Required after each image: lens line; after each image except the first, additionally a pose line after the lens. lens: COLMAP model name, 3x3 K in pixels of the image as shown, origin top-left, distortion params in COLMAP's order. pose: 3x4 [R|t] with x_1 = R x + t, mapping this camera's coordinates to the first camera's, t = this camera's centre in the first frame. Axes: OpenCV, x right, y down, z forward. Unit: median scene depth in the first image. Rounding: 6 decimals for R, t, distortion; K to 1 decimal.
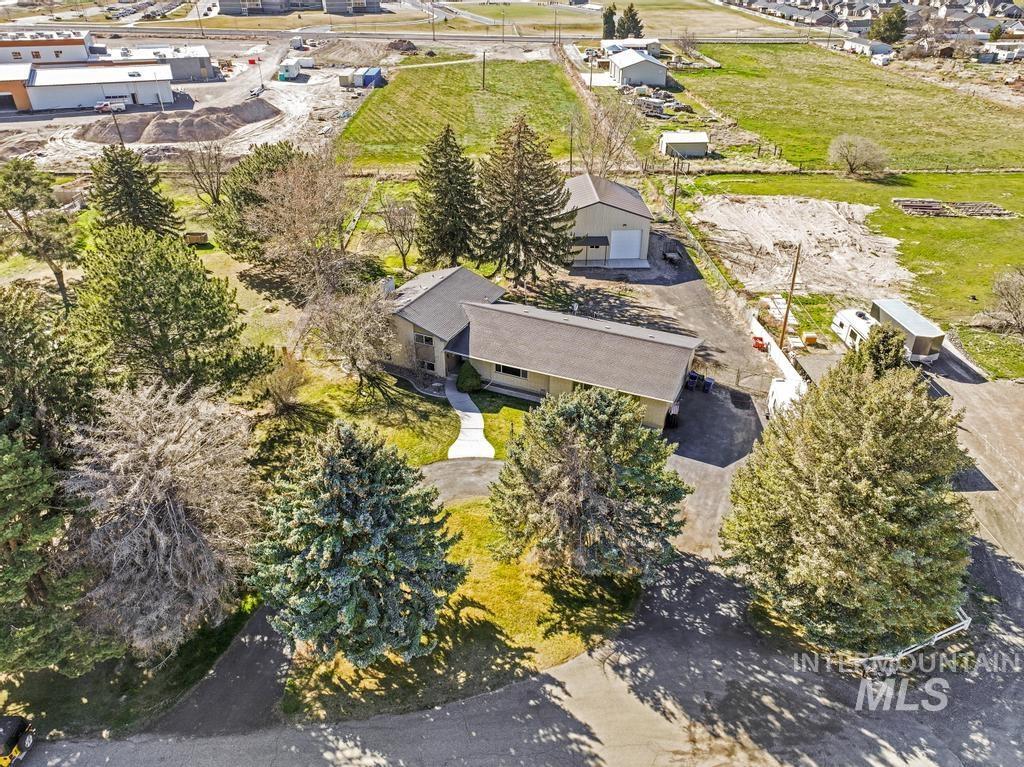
lens RADIAL K [[712.7, 0, 516.4], [0, 712.7, 381.1], [0, 0, 1]] dist [0.004537, 0.011226]
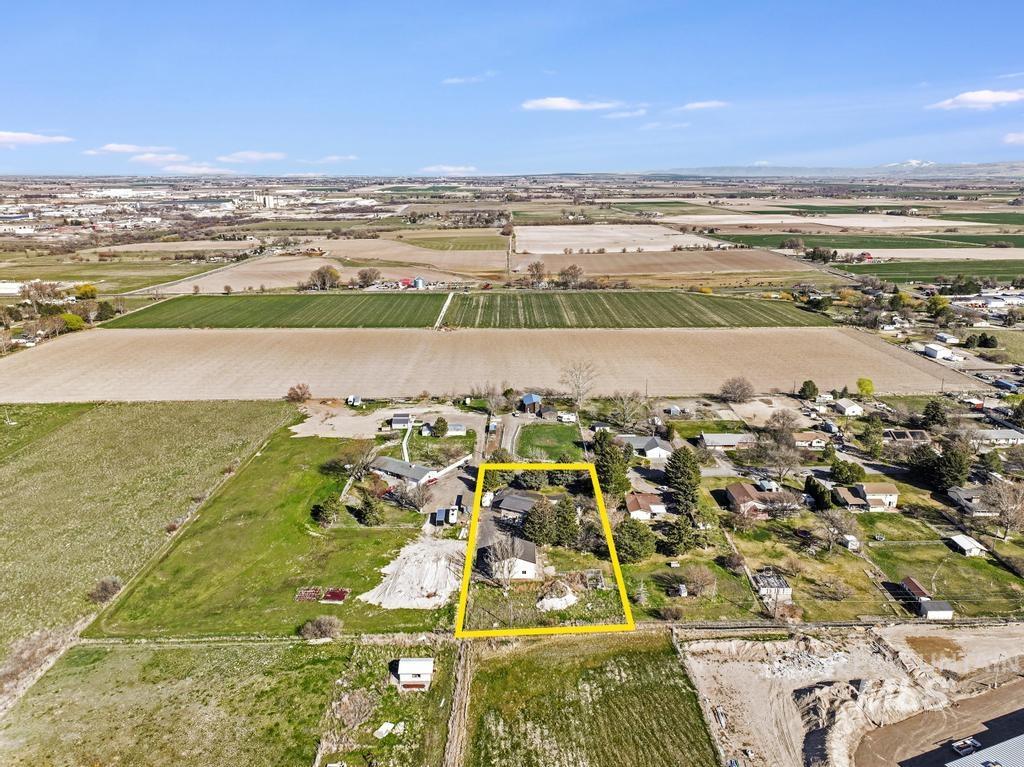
lens RADIAL K [[720.0, 0, 525.1], [0, 720.0, 384.0], [0, 0, 1]] dist [0.003126, -0.000089]
pose [[-0.999728, -0.014246, 0.018479, 0.026667], [0.003798, 0.682041, 0.731304, -2.121939], [-0.023021, 0.731175, -0.681801, 1.956578]]
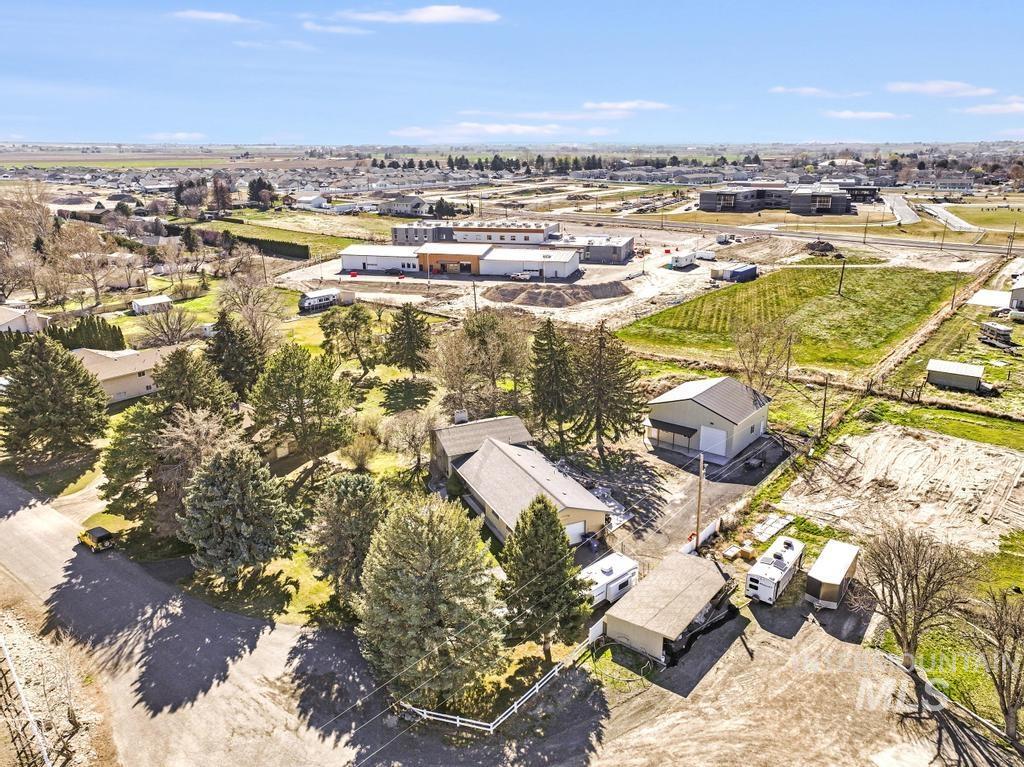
lens RADIAL K [[717.8, 0, 512.1], [0, 717.8, 396.2], [0, 0, 1]] dist [0.006099, 0.005311]
pose [[0.759796, 0.200615, -0.618436, 0.494430], [-0.323887, 0.941564, -0.092485, -0.043000], [0.563744, 0.270573, 0.780374, -0.058205]]
